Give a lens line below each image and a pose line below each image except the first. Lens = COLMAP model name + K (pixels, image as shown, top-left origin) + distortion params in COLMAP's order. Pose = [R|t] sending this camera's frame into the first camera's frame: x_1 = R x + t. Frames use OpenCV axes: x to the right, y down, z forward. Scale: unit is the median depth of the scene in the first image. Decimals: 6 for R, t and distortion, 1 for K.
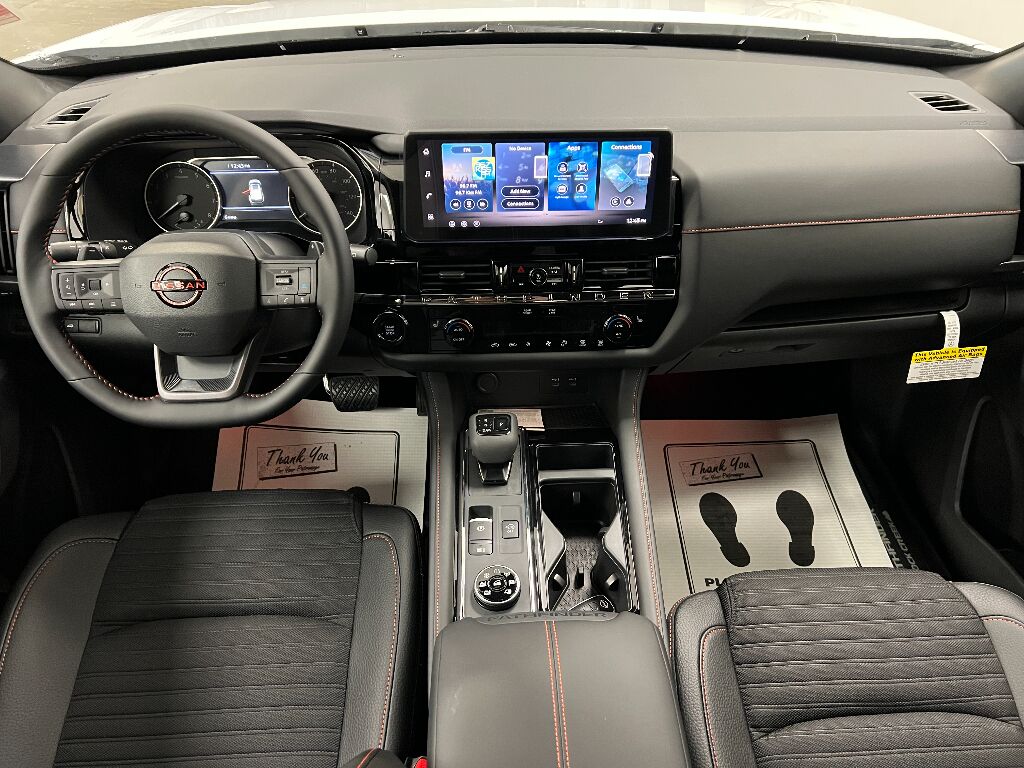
lens RADIAL K [[759.3, 0, 512.0], [0, 759.3, 384.0], [0, 0, 1]] dist [0.072164, -0.103051]
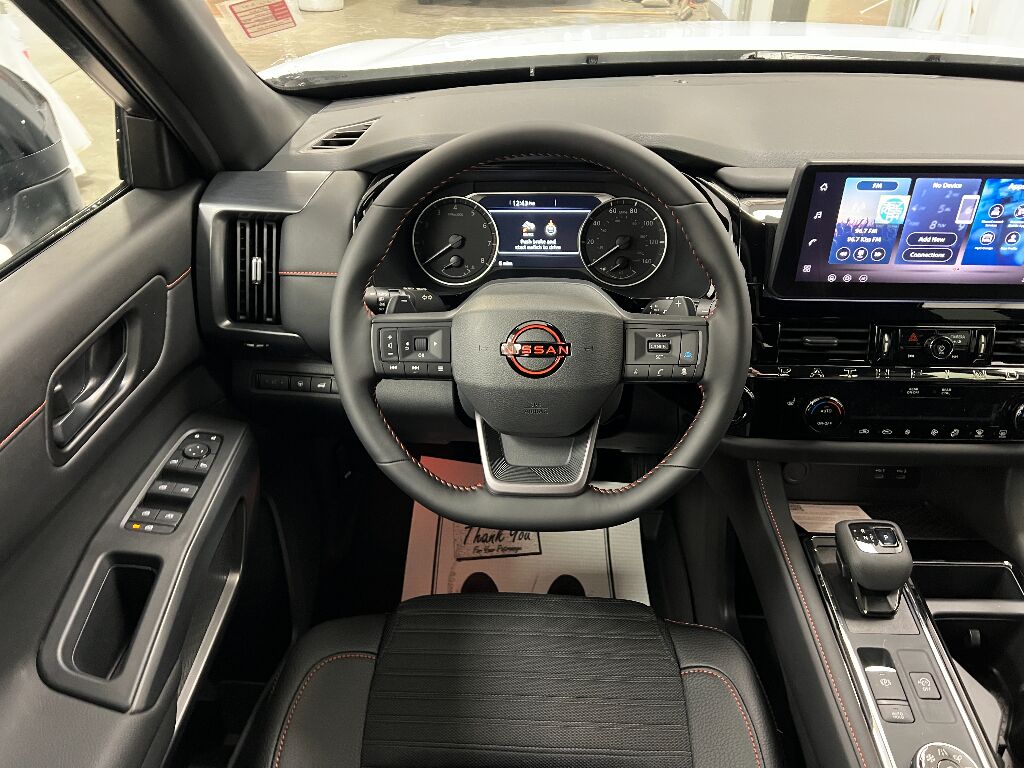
lens RADIAL K [[770.7, 0, 512.0], [0, 770.7, 384.0], [0, 0, 1]] dist [0.067757, -0.098273]
pose [[0.997400, 0.037721, -0.061407, -0.362737], [-0.041448, 0.997302, -0.060585, -0.039265], [0.058956, 0.062973, 0.996272, 0.190850]]
